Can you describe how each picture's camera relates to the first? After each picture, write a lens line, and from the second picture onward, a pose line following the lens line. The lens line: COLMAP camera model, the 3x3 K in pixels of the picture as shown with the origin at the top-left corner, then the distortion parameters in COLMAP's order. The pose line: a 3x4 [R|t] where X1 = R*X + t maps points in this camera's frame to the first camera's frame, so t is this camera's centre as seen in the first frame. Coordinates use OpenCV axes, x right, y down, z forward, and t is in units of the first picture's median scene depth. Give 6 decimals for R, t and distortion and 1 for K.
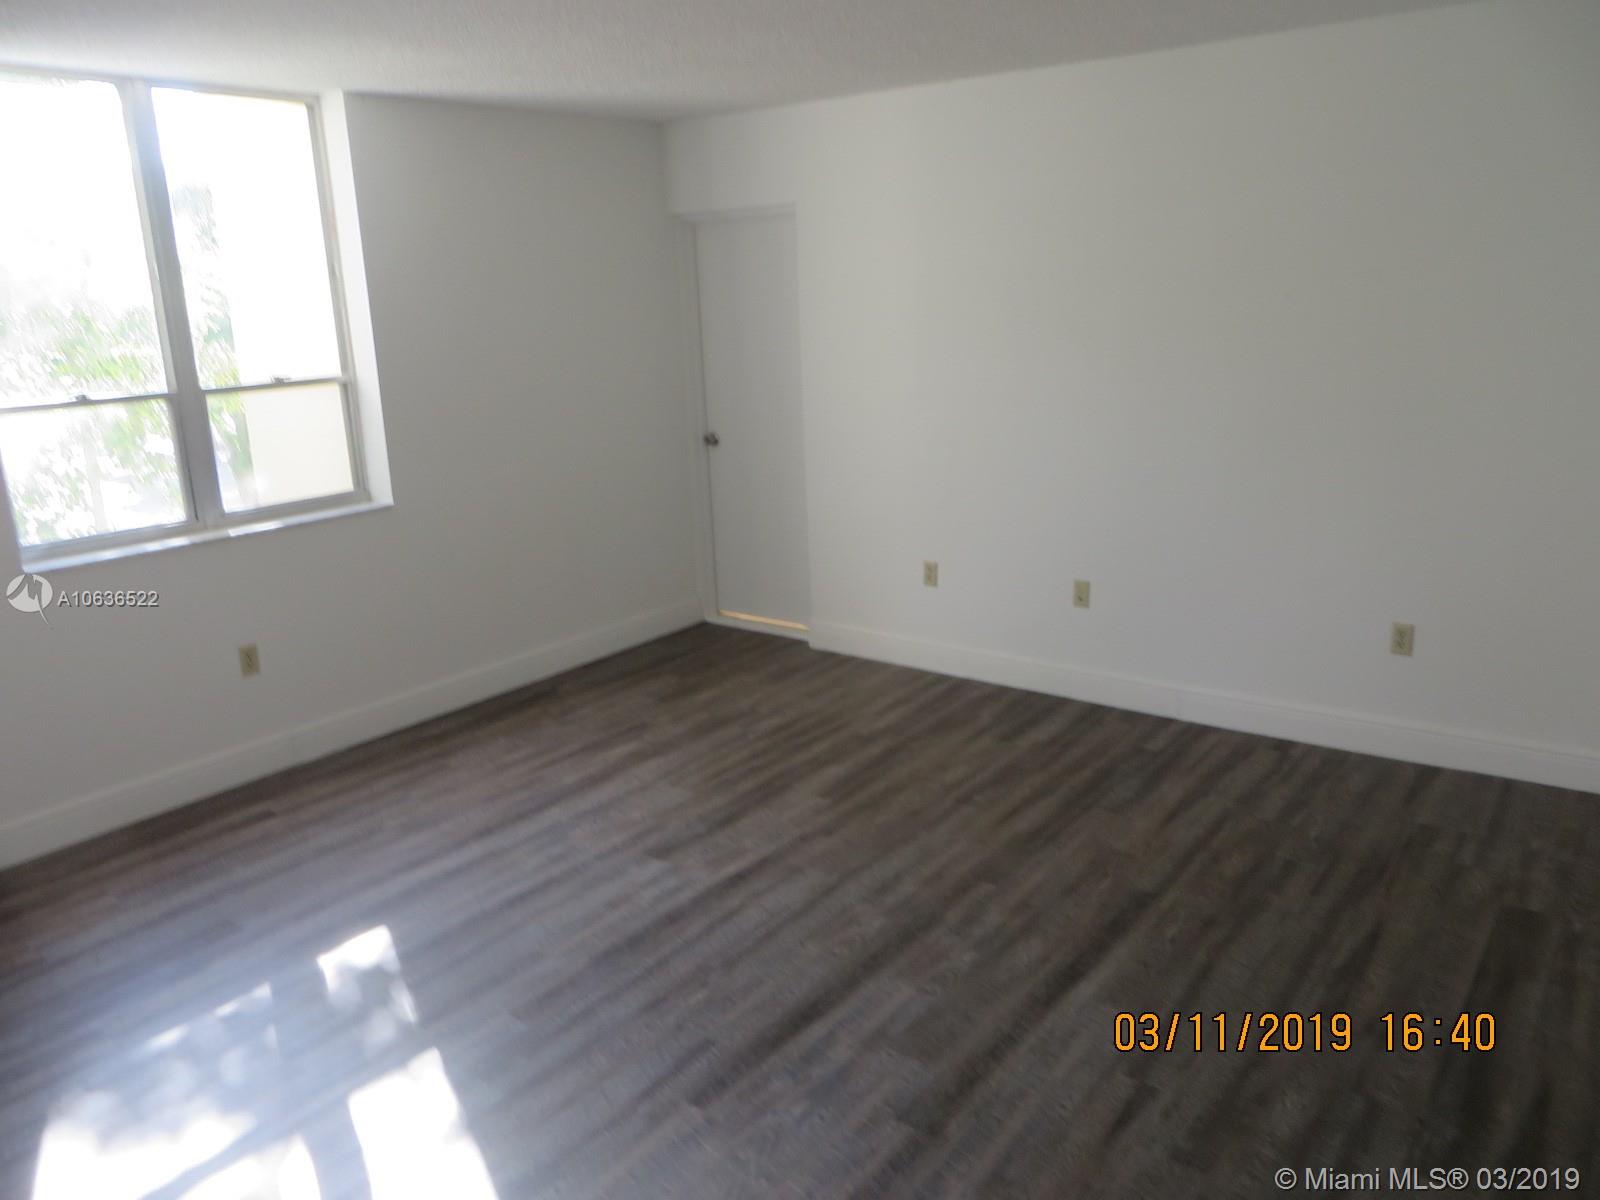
lens RADIAL K [[1212.6, 0, 800.0], [0, 1212.6, 600.0], [0, 0, 1]] dist [-0.000305, -0.003231]
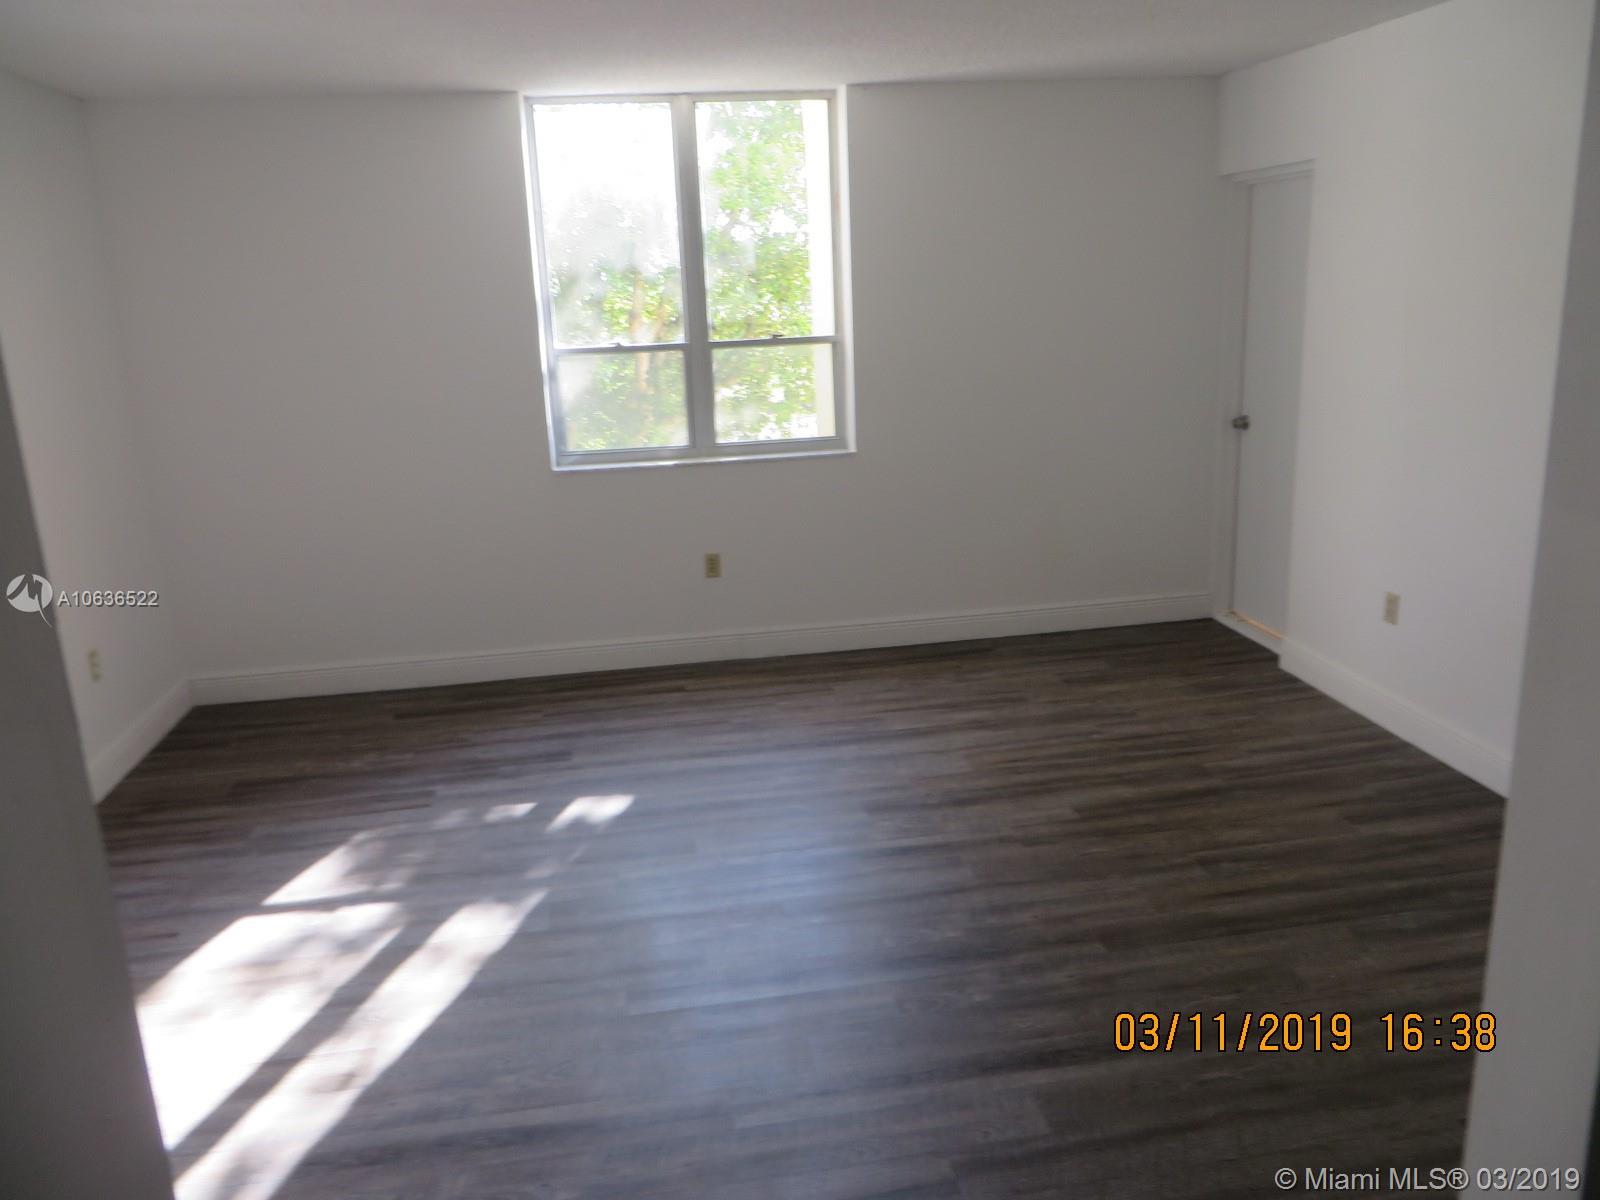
lens RADIAL K [[1199.8, 0, 800.0], [0, 1199.8, 600.0], [0, 0, 1]] dist [-0.005280, -0.004002]
pose [[0.733056, 0.188322, -0.653577, 0.412186], [-0.162093, 0.981590, 0.101031, -0.053351], [0.660571, 0.031879, 0.750086, 0.149561]]
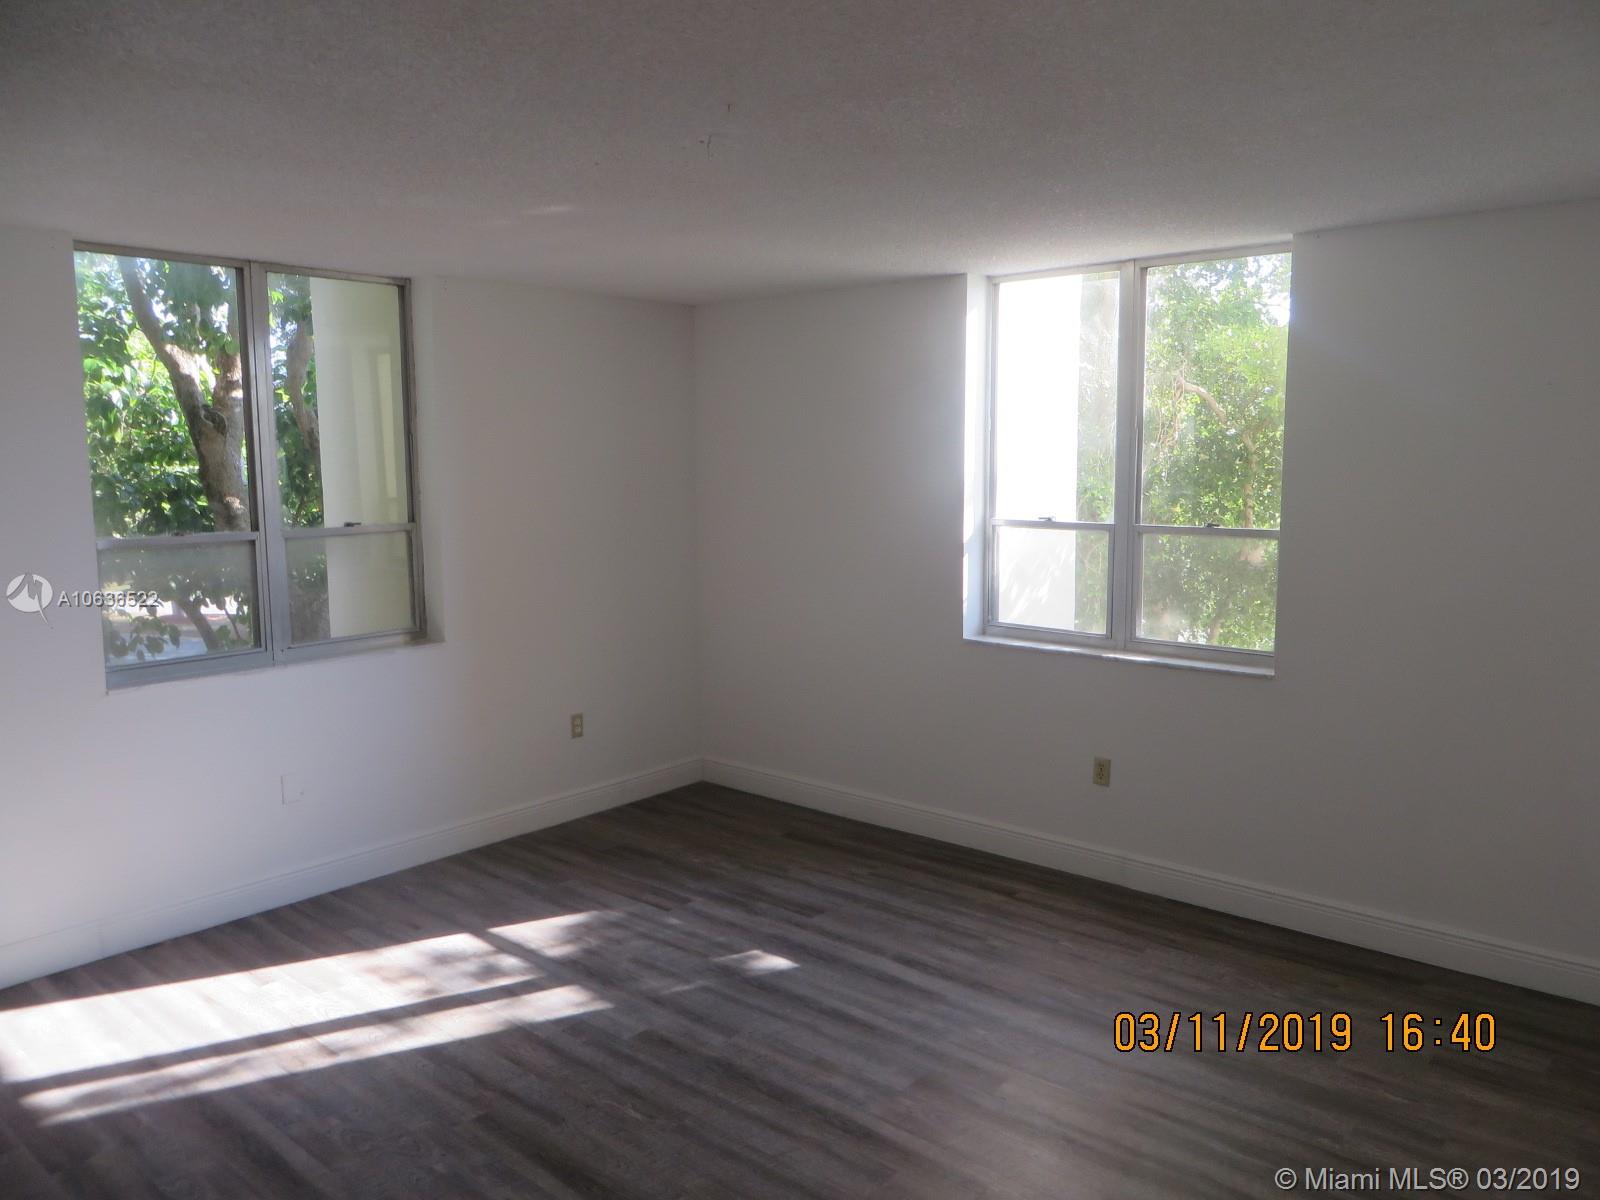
lens RADIAL K [[1199.8, 0, 800.0], [0, 1199.8, 600.0], [0, 0, 1]] dist [-0.005280, -0.004002]
pose [[-0.058944, 0.170029, -0.983675, 0.597798], [-0.238091, 0.954556, 0.179263, -0.227247], [0.969453, 0.244770, -0.015783, 0.719246]]
